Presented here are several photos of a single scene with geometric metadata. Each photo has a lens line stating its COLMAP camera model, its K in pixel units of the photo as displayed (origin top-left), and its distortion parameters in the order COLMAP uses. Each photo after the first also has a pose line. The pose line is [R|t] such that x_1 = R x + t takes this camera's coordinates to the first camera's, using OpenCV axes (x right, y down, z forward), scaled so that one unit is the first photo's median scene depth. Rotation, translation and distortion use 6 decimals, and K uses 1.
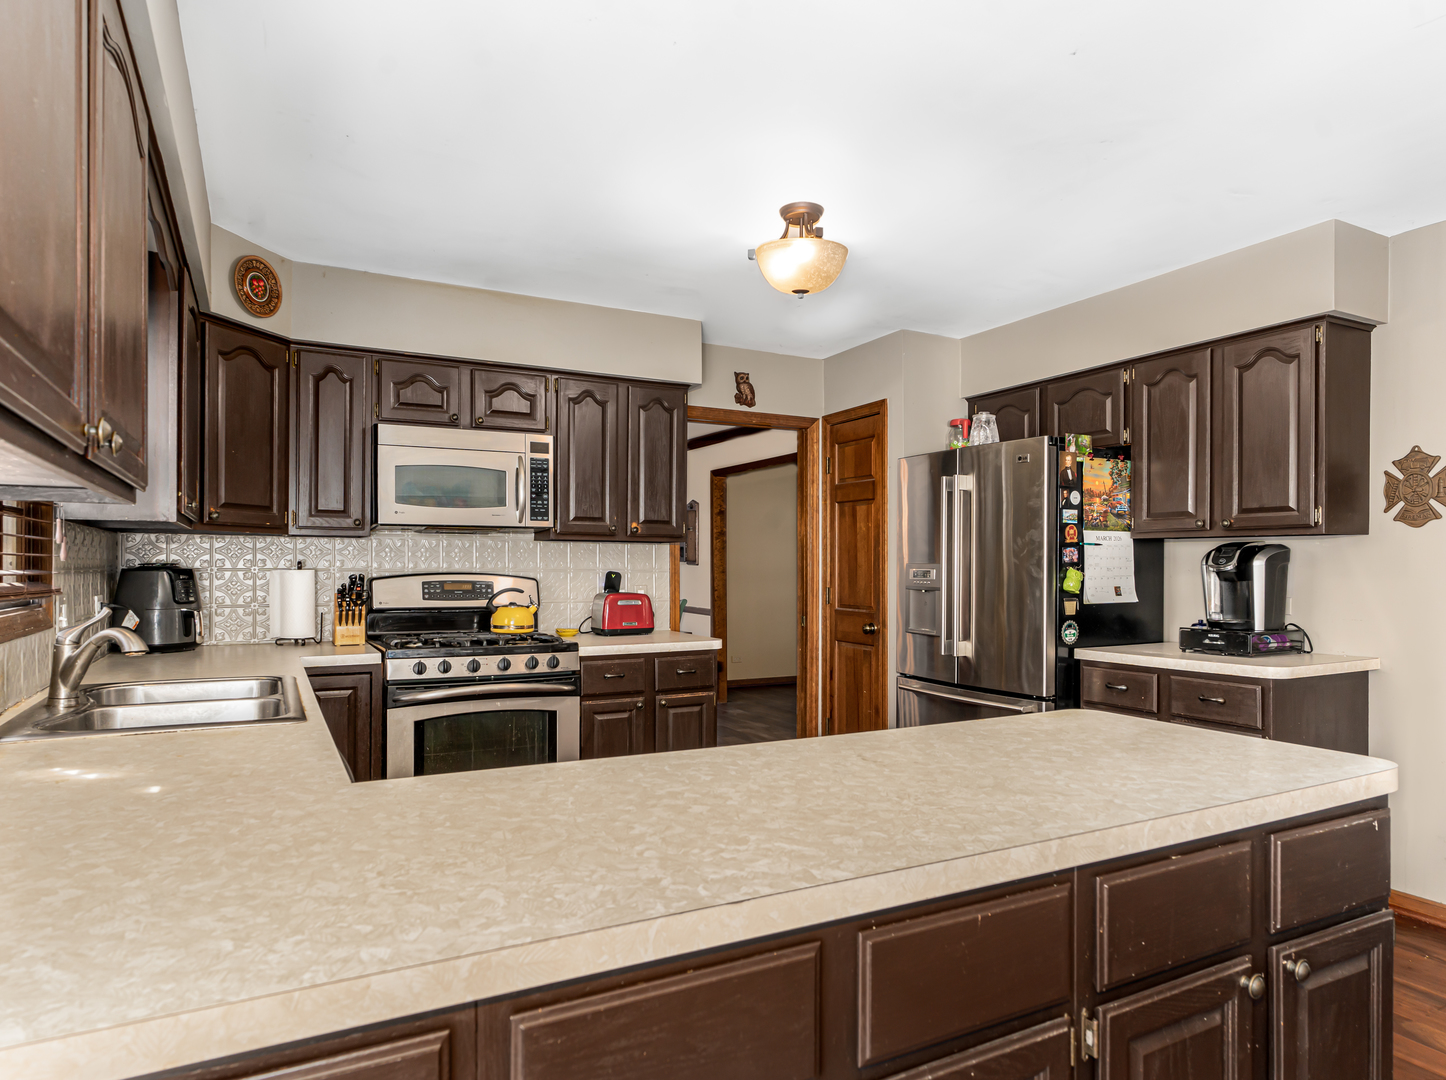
lens RADIAL K [[857.5, 0, 712.0], [0, 857.5, 563.6], [0, 0, 1]] dist [-0.008389, -0.000647]
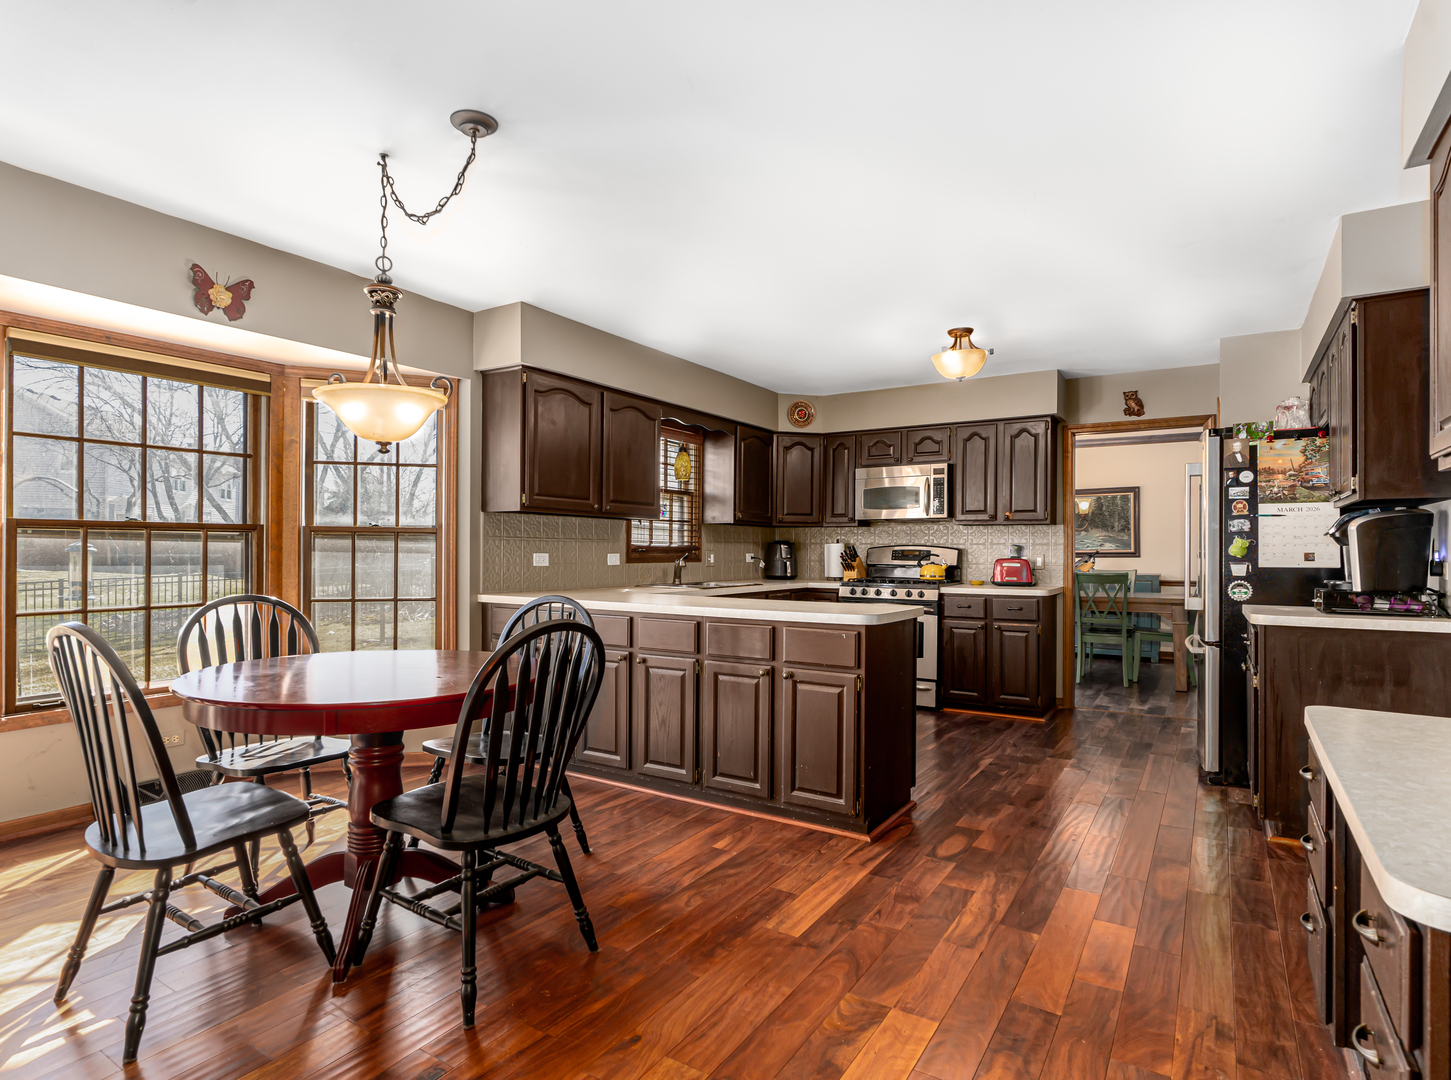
lens RADIAL K [[788.1, 0, 709.8], [0, 788.1, 547.1], [0, 0, 1]] dist [0.002748, 0.000799]
pose [[0.489768, -0.004750, -0.871840, 0.997653], [-0.003827, 0.999964, -0.007598, 0.030645], [0.871845, 0.007058, 0.489732, -0.174640]]
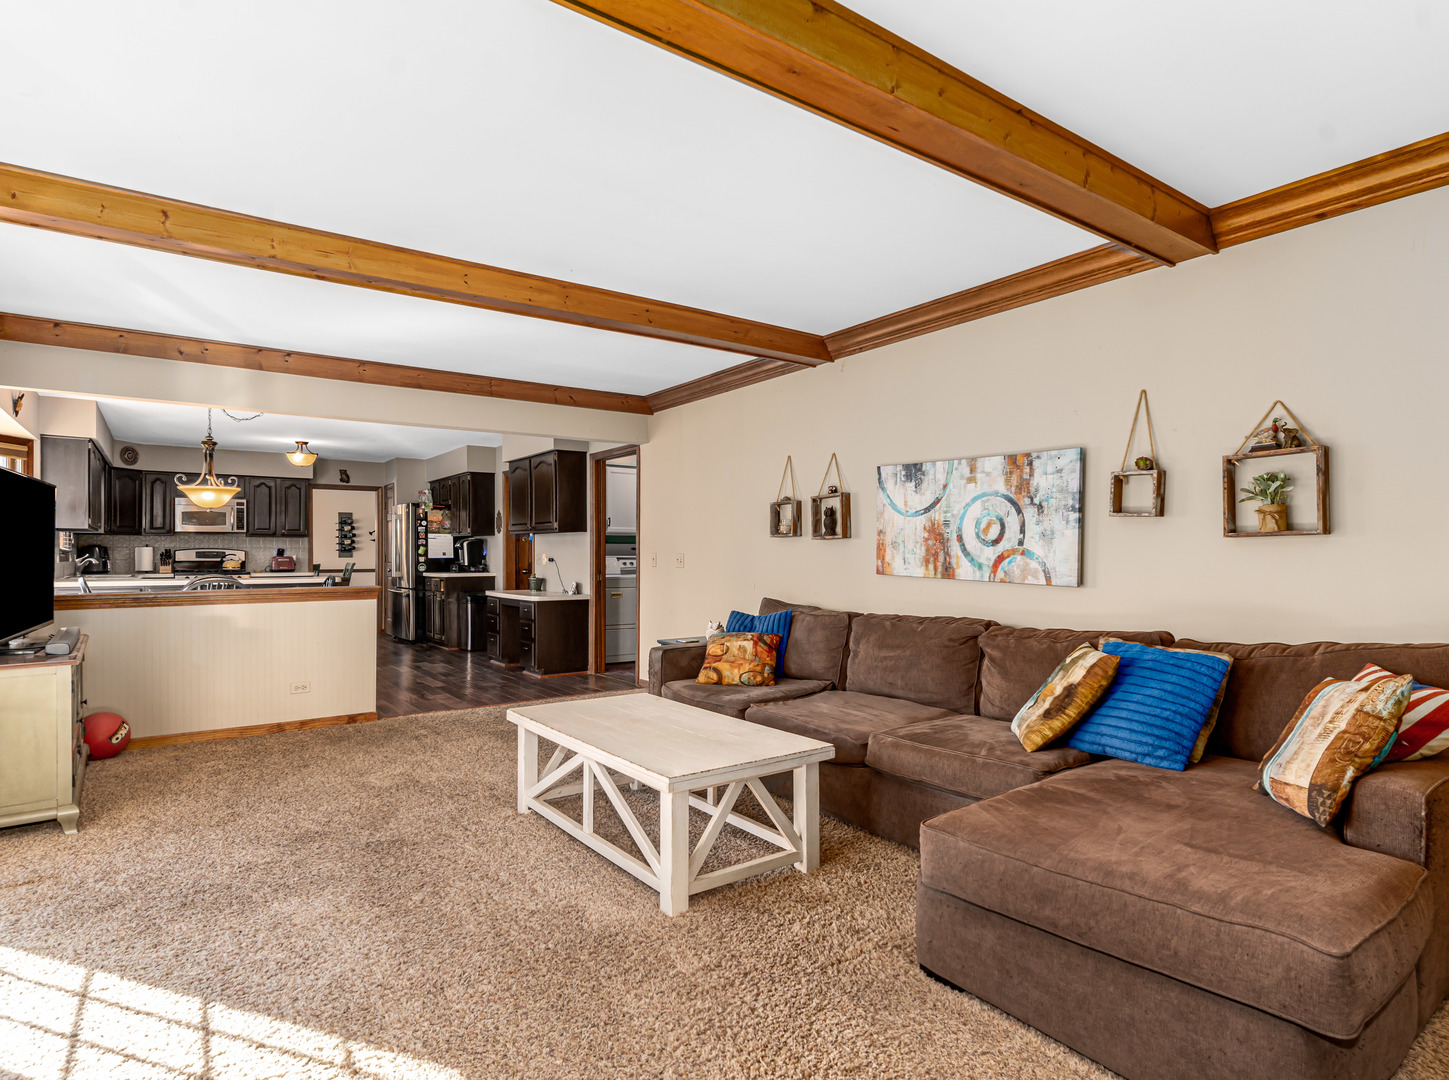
lens RADIAL K [[787.0, 0, 715.8], [0, 787.0, 546.5], [0, 0, 1]] dist [0.002748, 0.000799]
pose [[0.991028, -0.000866, 0.133650, 1.065097], [0.001707, 0.999979, -0.006178, 0.024959], [-0.133642, 0.006351, 0.991009, -1.891134]]
